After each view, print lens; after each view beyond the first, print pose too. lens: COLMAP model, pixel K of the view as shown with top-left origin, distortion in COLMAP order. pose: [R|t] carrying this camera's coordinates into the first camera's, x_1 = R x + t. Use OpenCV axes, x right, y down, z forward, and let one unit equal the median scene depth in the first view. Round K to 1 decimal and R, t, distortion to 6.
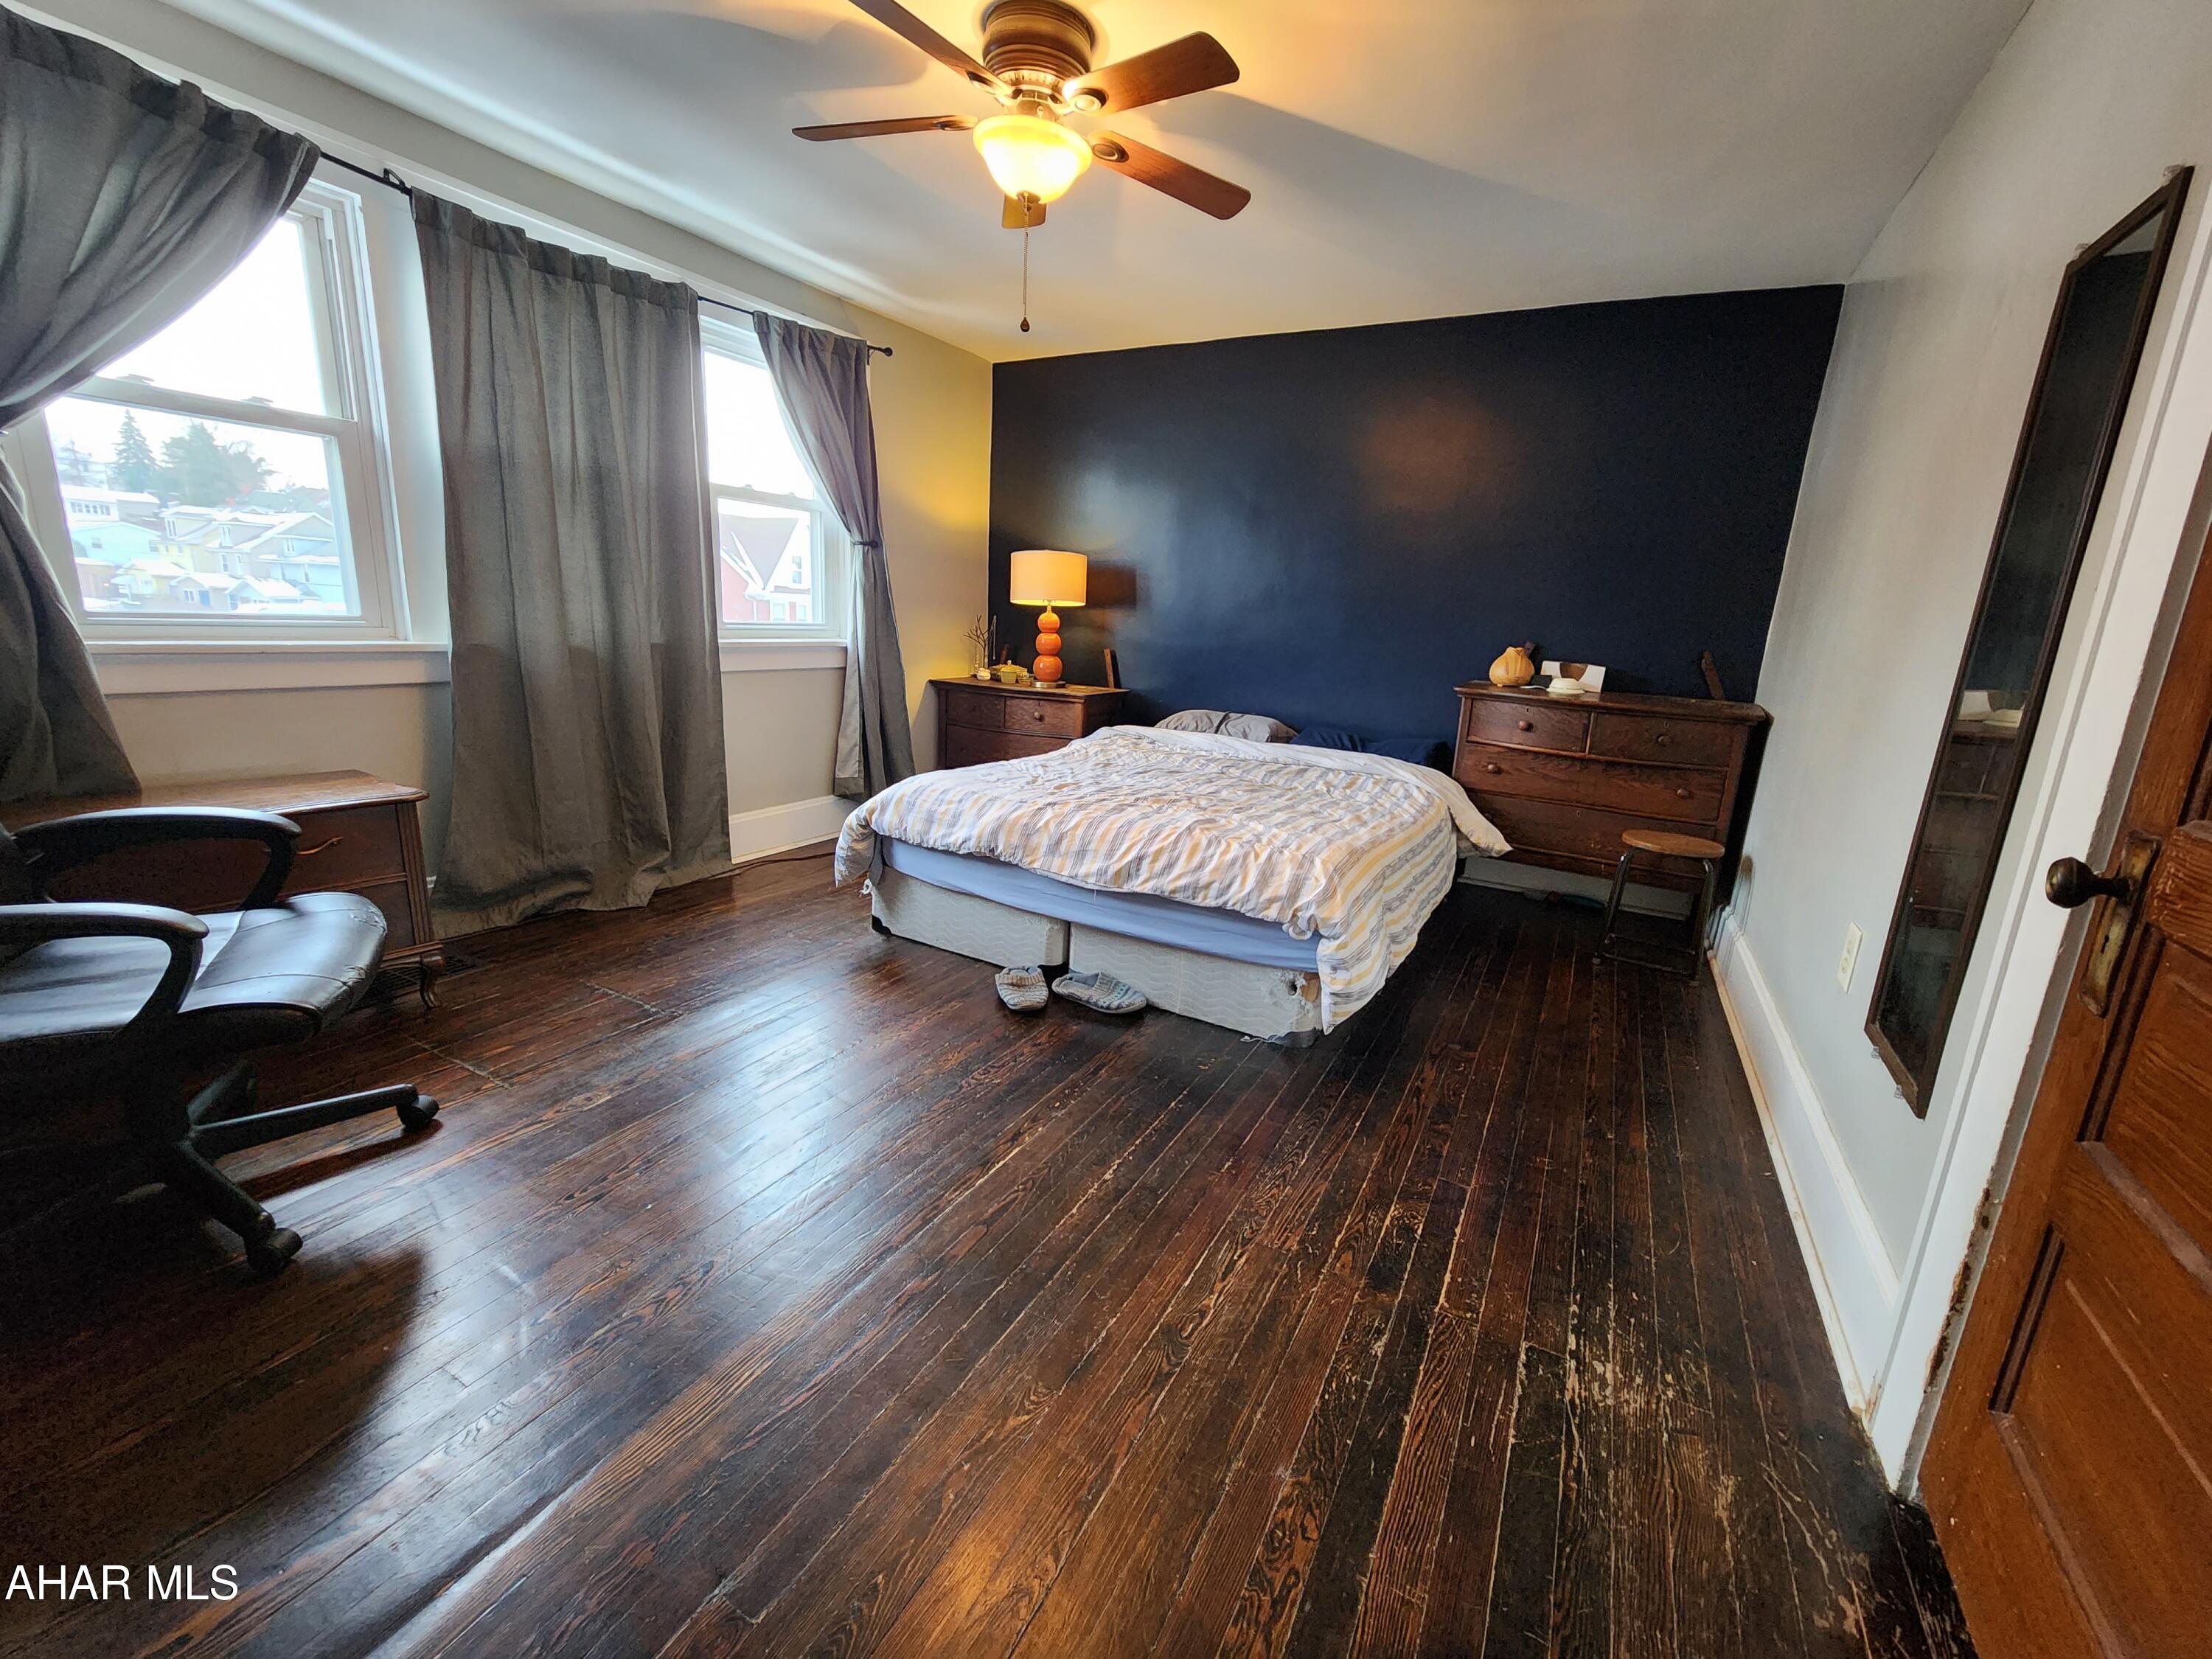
lens RADIAL K [[903.3, 0, 1112.9], [0, 903.3, 823.1], [0, 0, 1]] dist [0.001951, -0.000246]
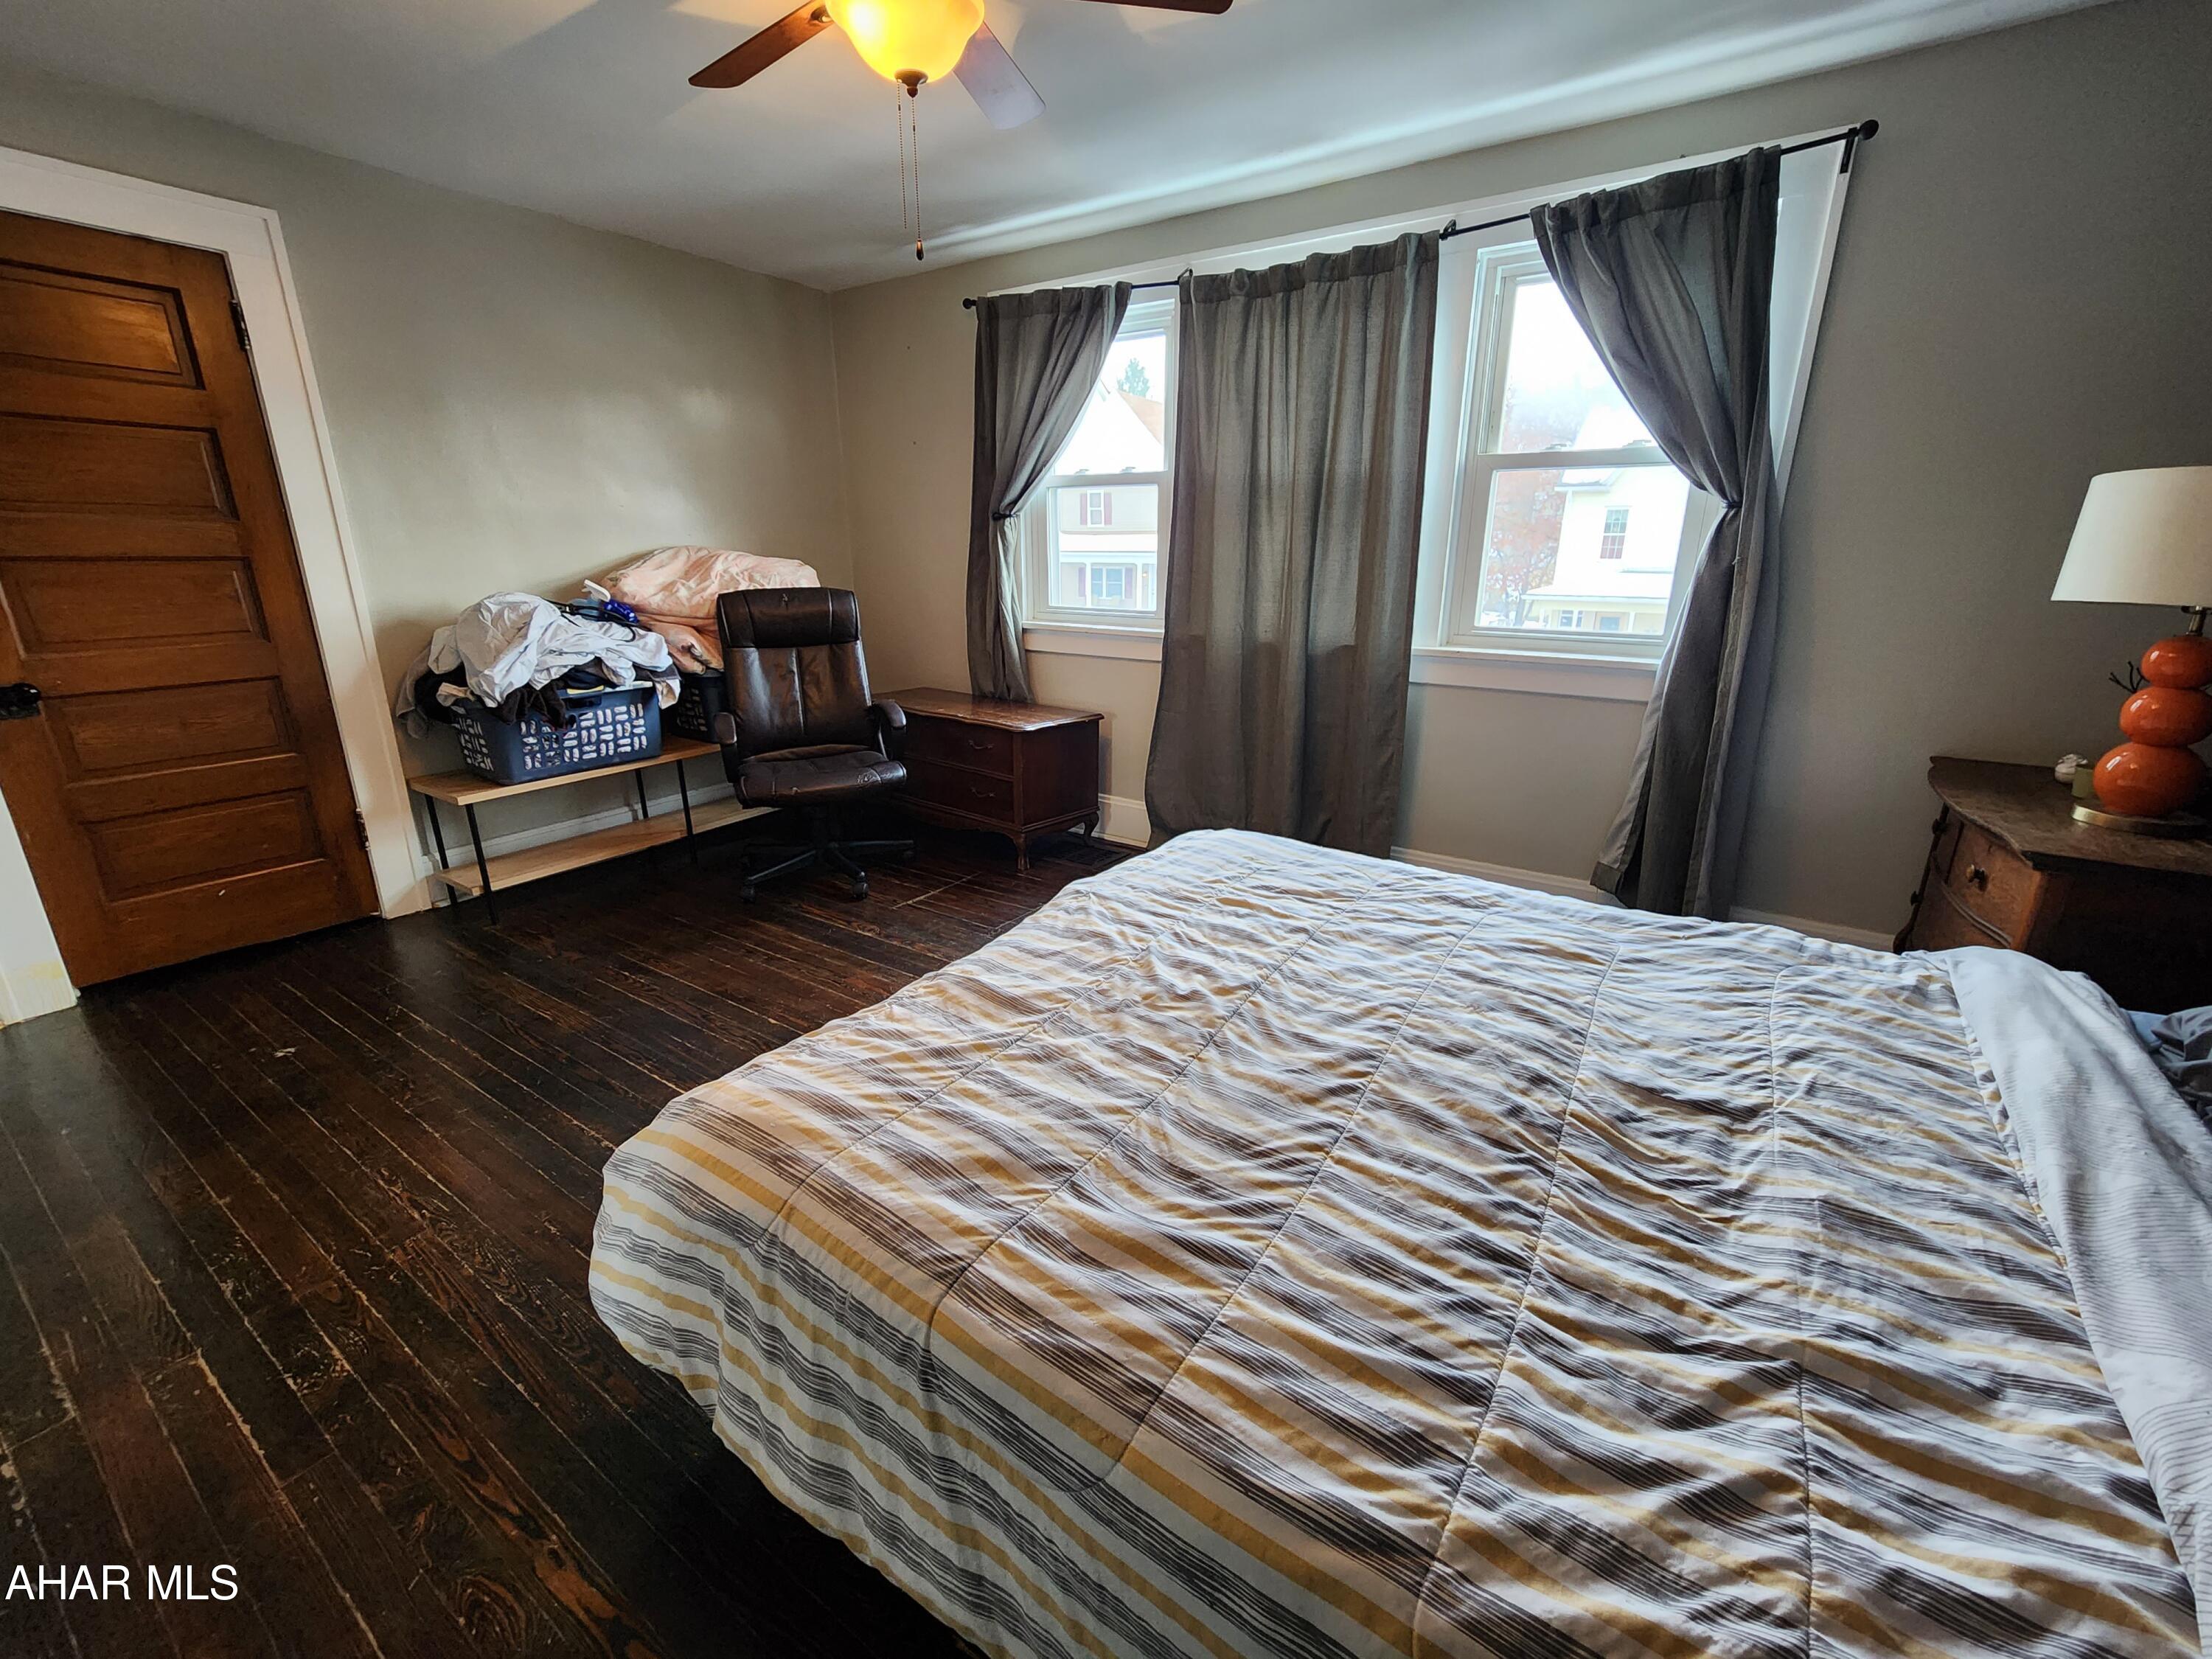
lens RADIAL K [[903.3, 0, 1112.9], [0, 903.3, 823.1], [0, 0, 1]] dist [0.001951, -0.000246]
pose [[-0.091274, 0.241478, -0.966104, 0.575810], [-0.235576, 0.937381, 0.256555, -0.247335], [0.967560, 0.251008, -0.028672, 0.991345]]
